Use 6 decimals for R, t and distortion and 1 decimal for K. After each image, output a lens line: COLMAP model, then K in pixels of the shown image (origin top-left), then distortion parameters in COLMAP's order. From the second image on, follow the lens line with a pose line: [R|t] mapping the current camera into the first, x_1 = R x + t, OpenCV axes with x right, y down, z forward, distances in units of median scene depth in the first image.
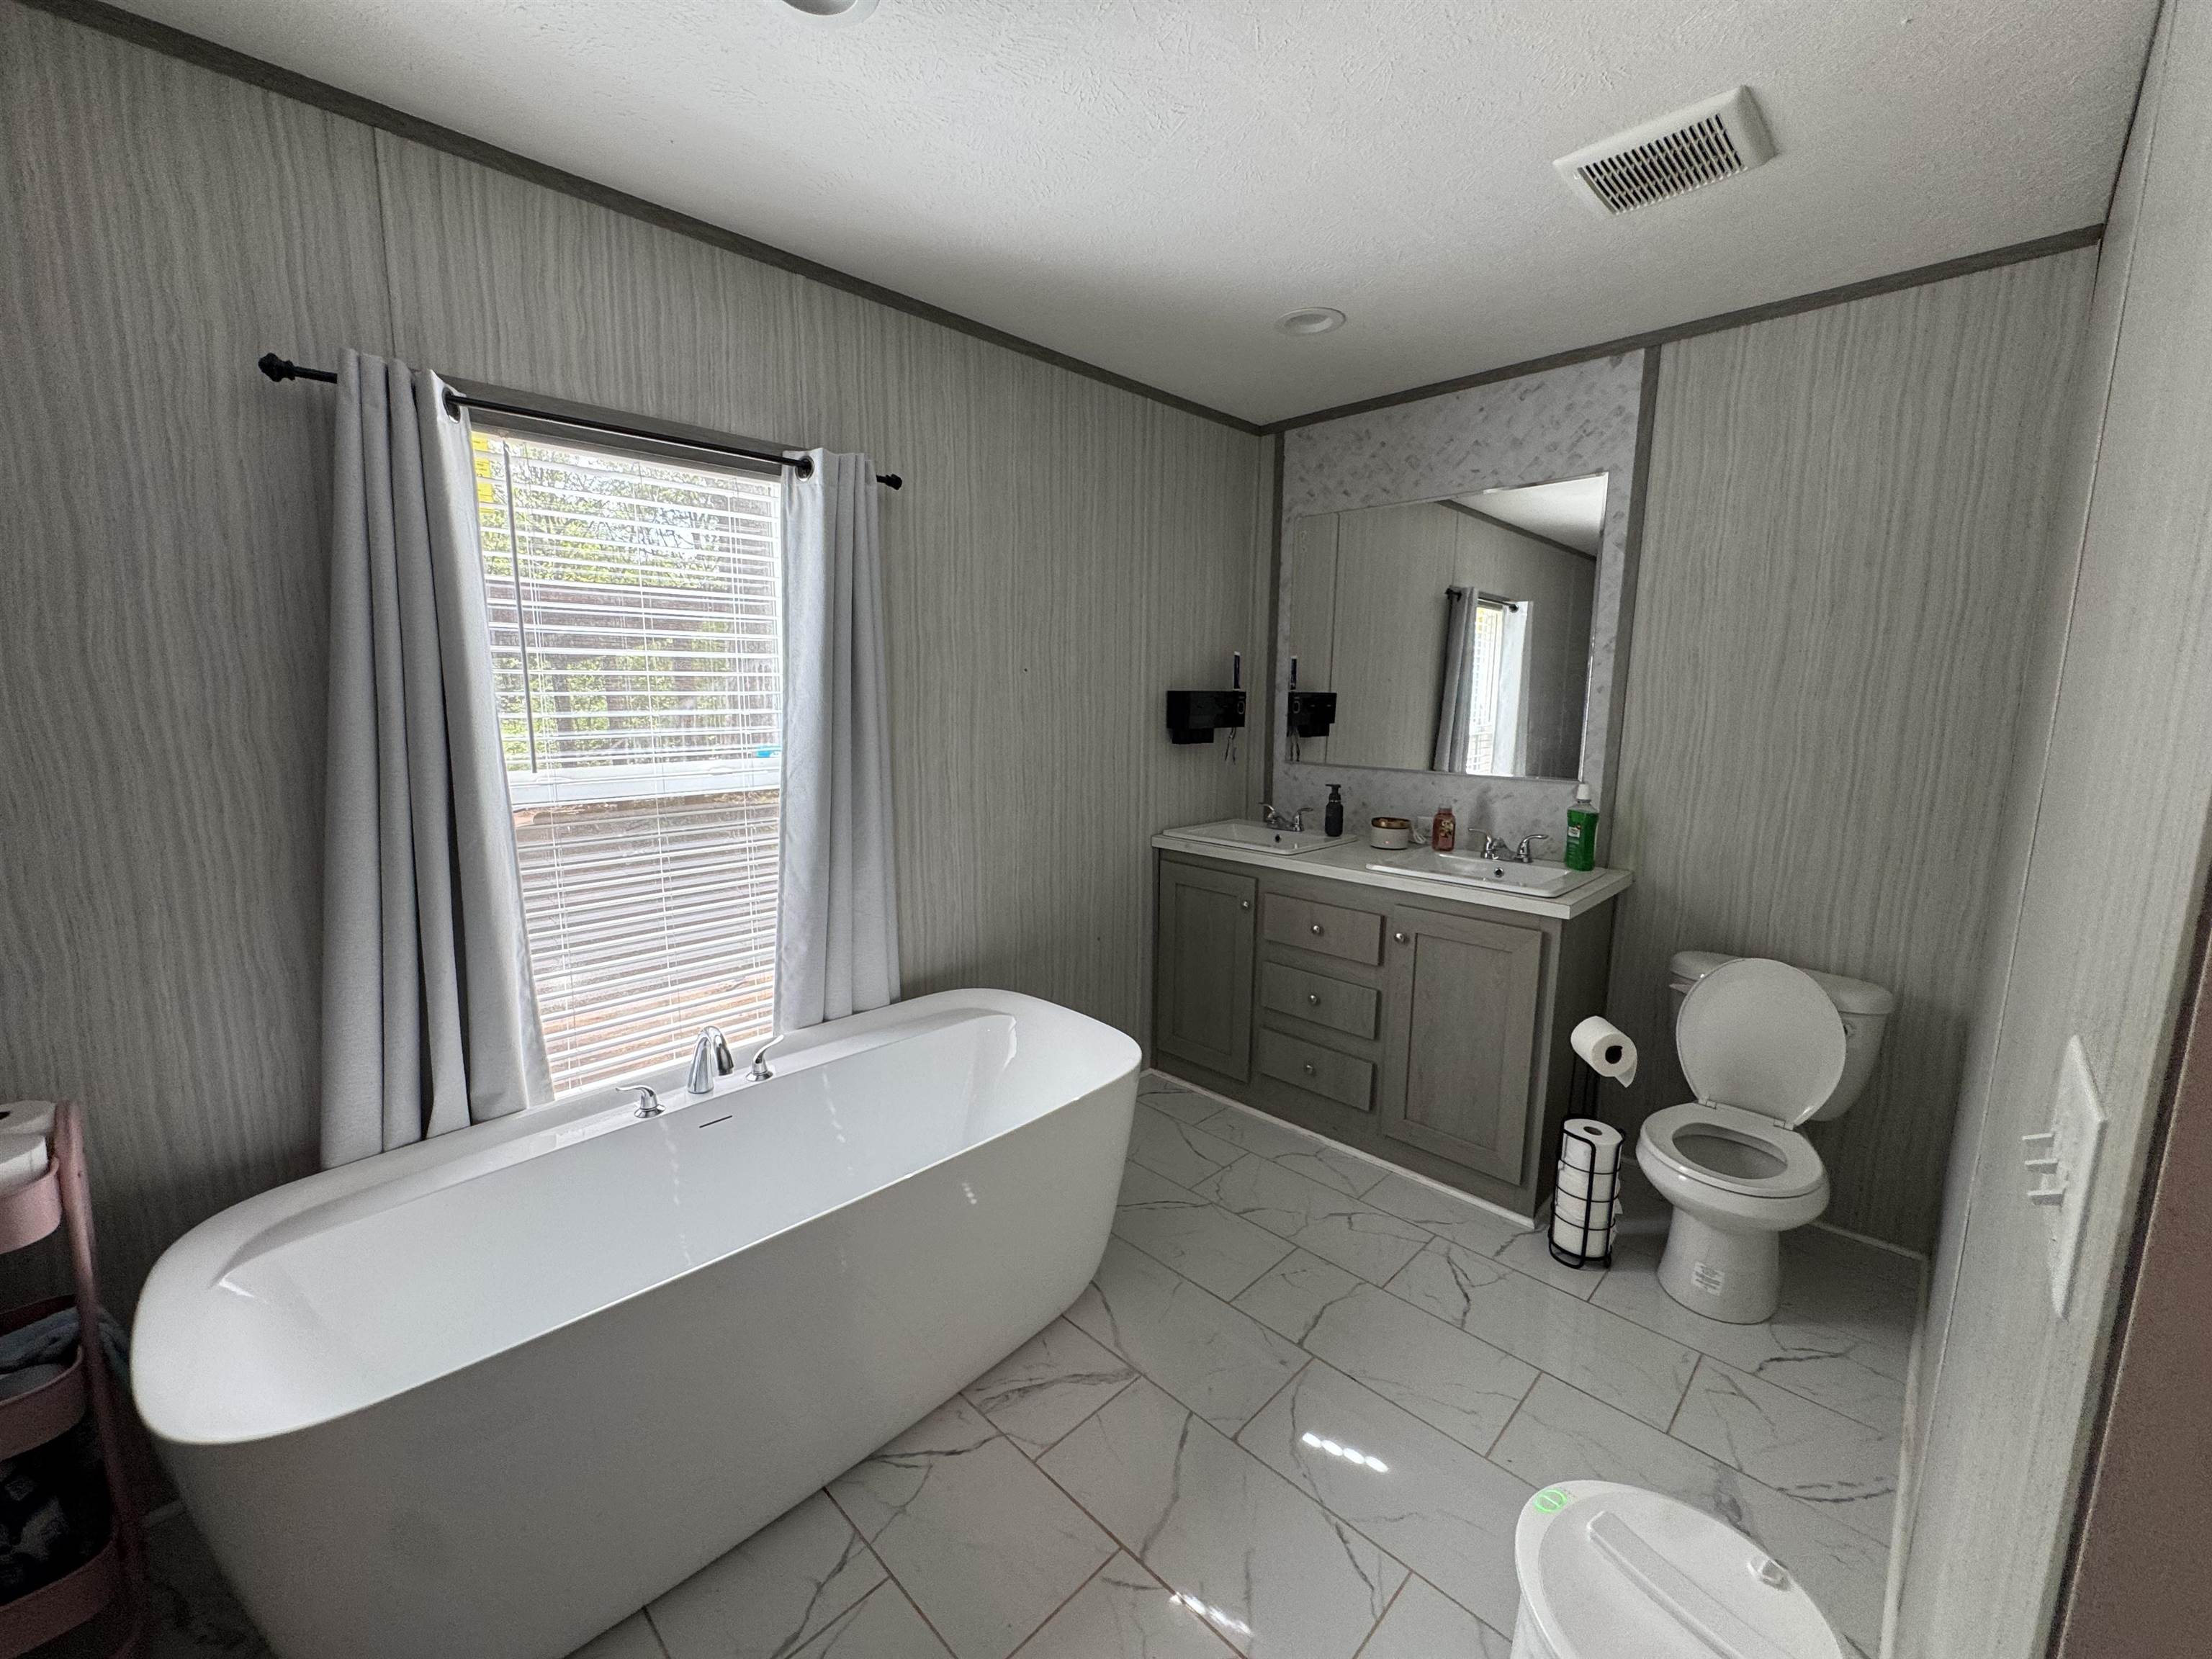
lens RADIAL K [[879.2, 0, 1097.3], [0, 879.2, 823.0], [0, 0, 1]] dist [-0.000213, 0.000245]
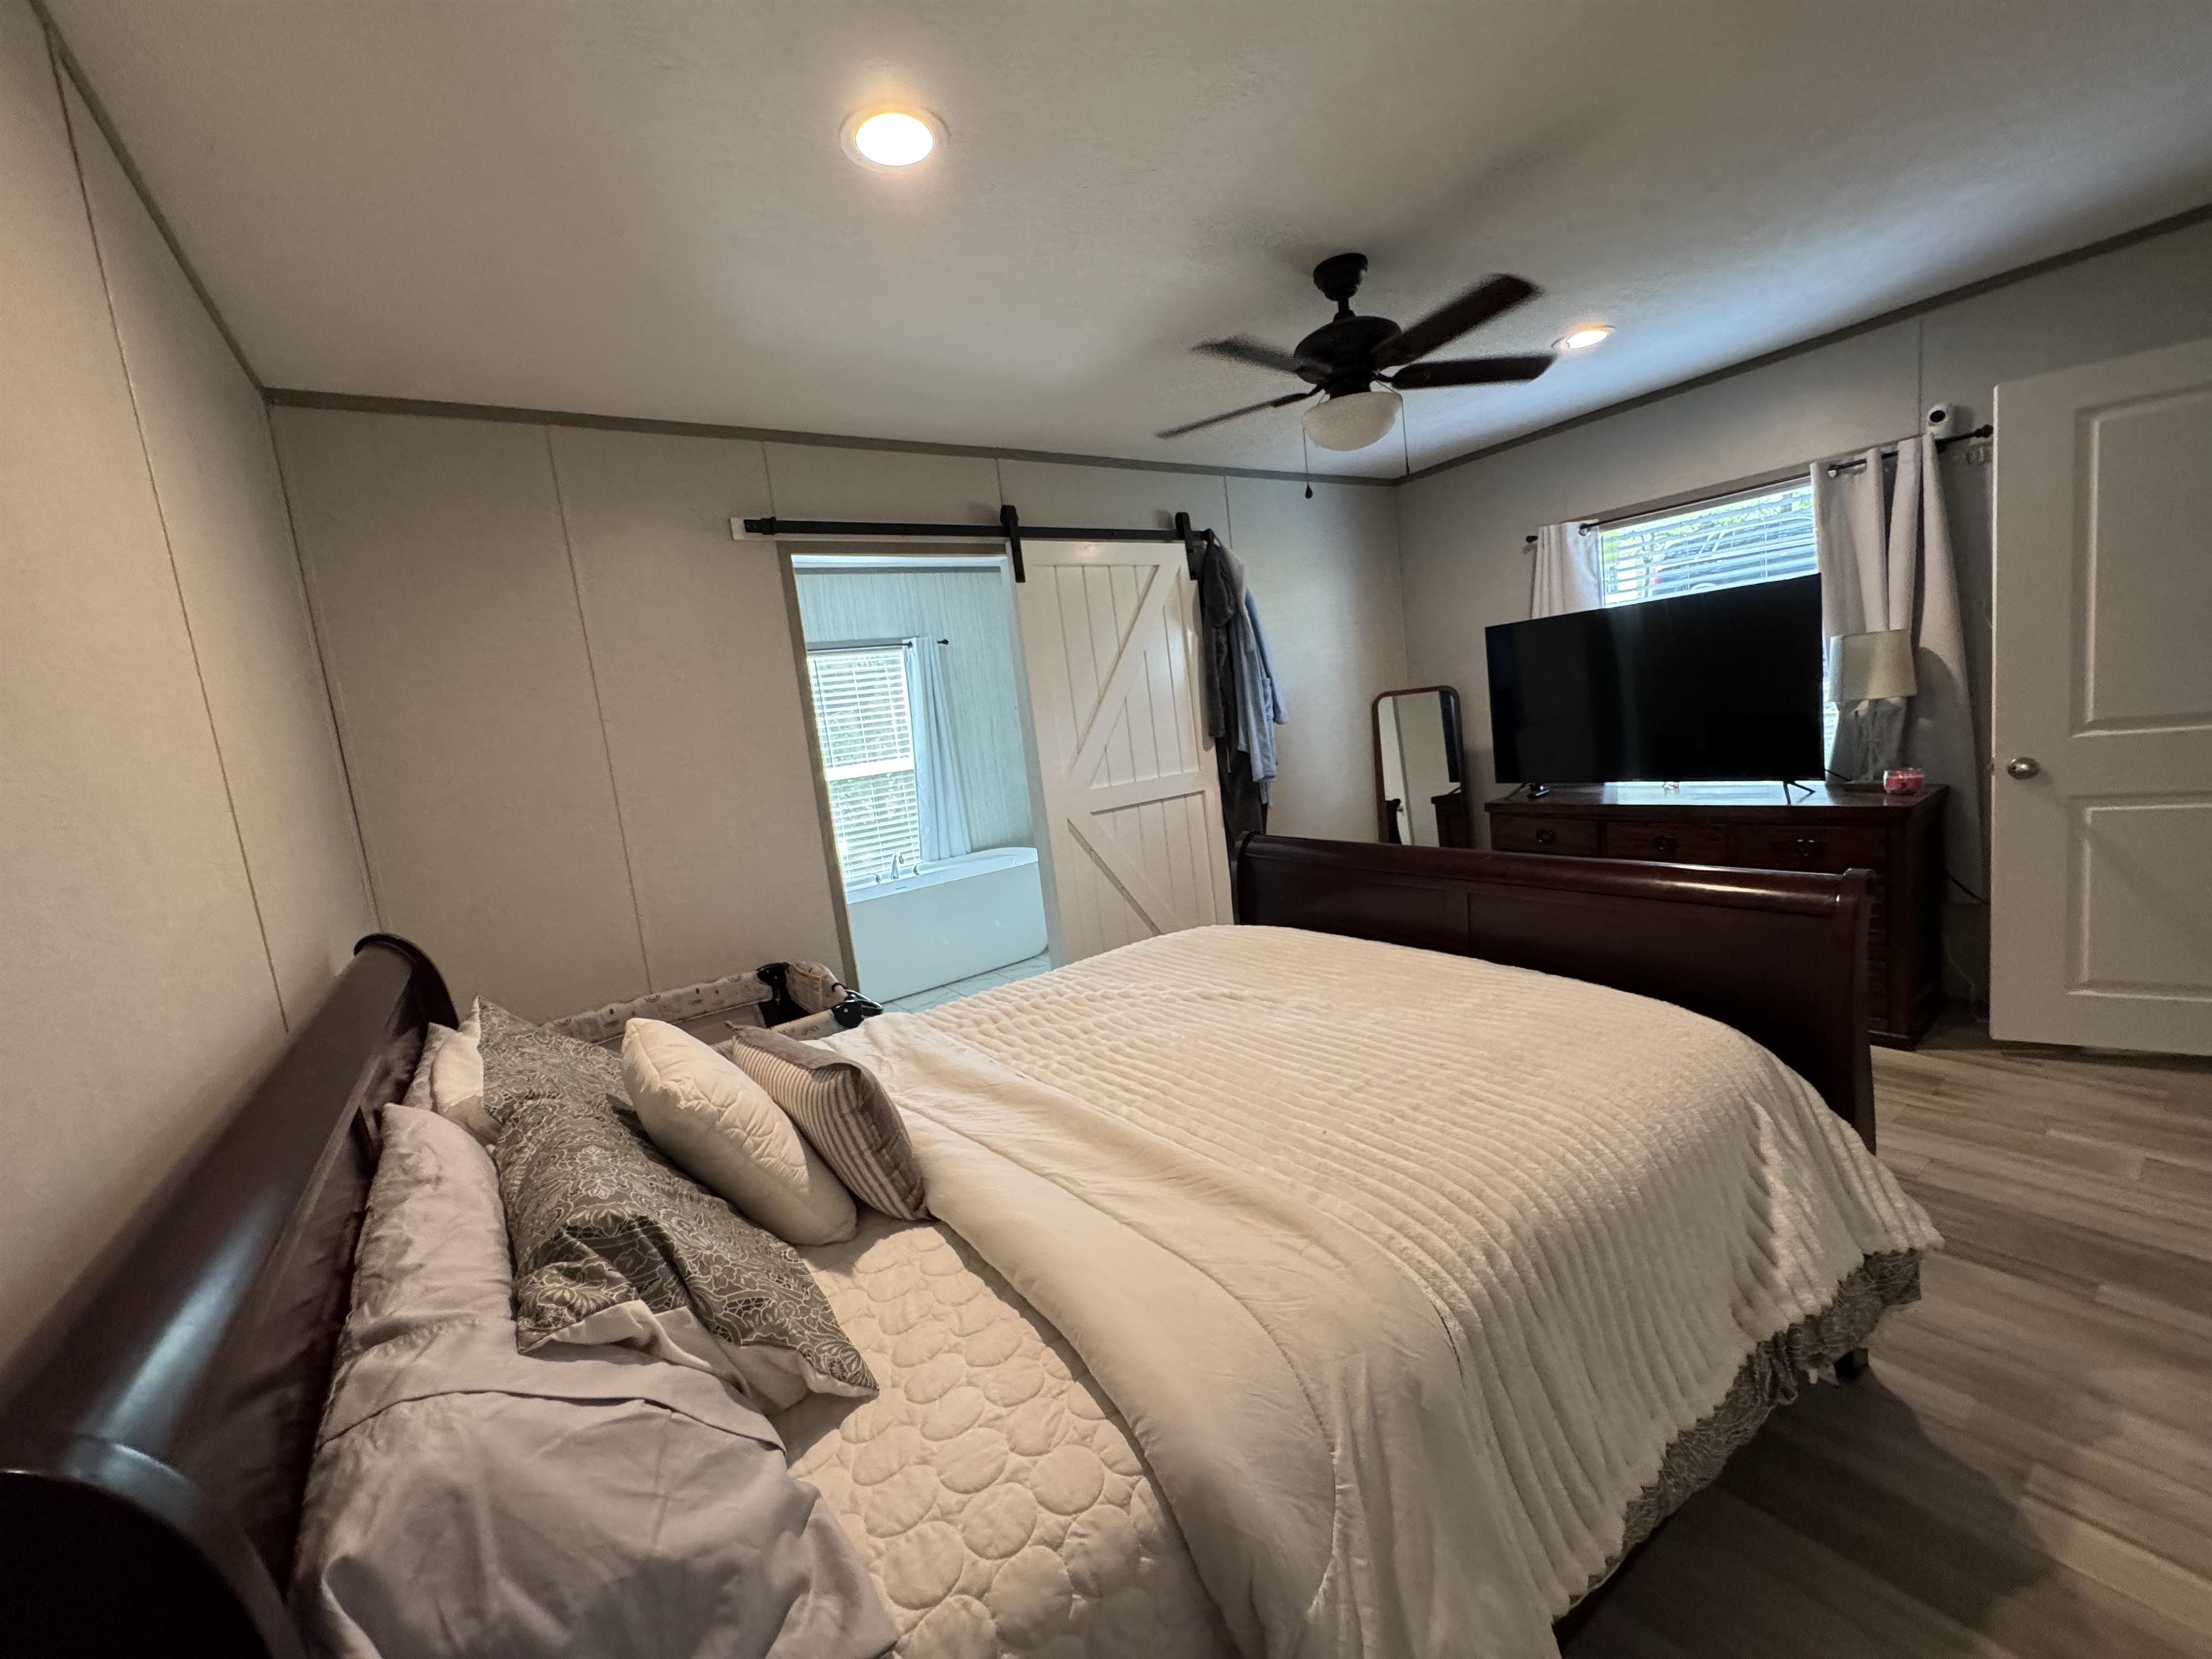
lens RADIAL K [[879.2, 0, 1101.4], [0, 879.2, 819.9], [0, 0, 1]] dist [-0.000213, 0.000245]
pose [[0.979718, -0.102712, -0.172055, 0.586651], [0.099633, 0.994672, -0.026459, 0.228601], [0.173856, 0.008780, 0.984732, -1.392888]]
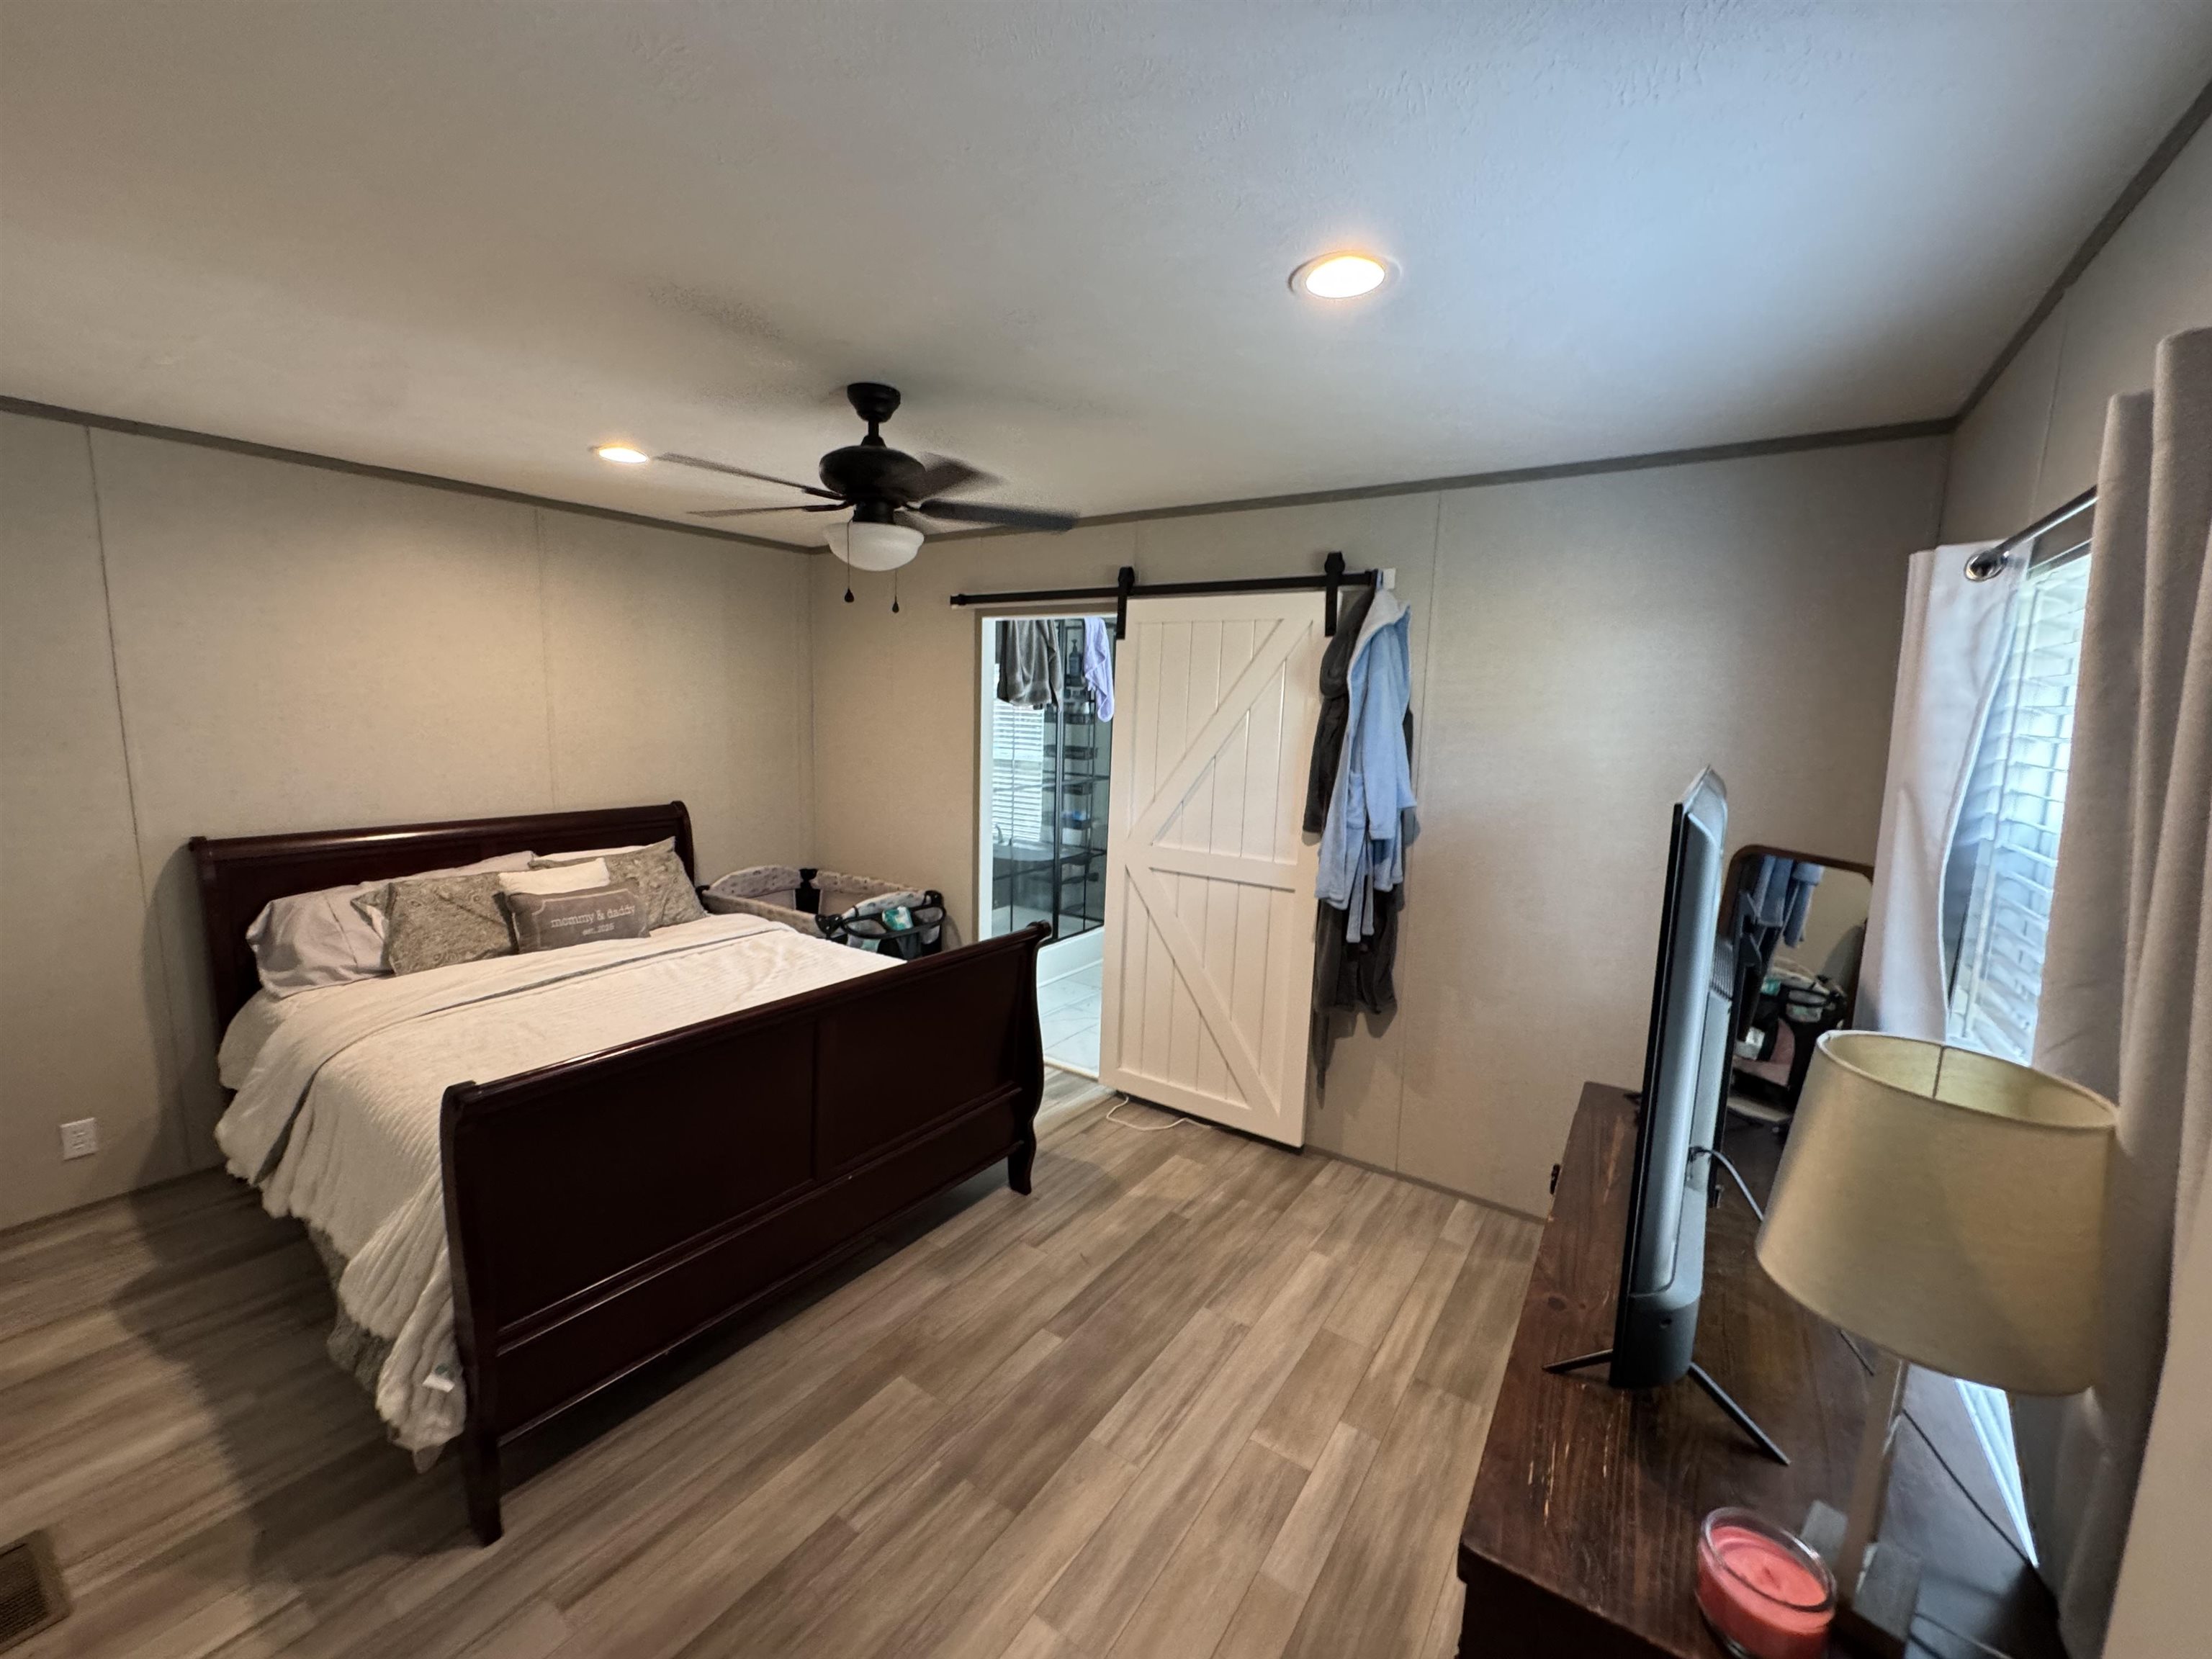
lens RADIAL K [[879.2, 0, 1110.7], [0, 879.2, 817.4], [0, 0, 1]] dist [-0.000213, 0.000245]
pose [[0.183245, 0.127009, -0.974828, 2.812954], [-0.178609, 0.979417, 0.094033, -0.278347], [0.966706, 0.156882, 0.202158, 0.660046]]
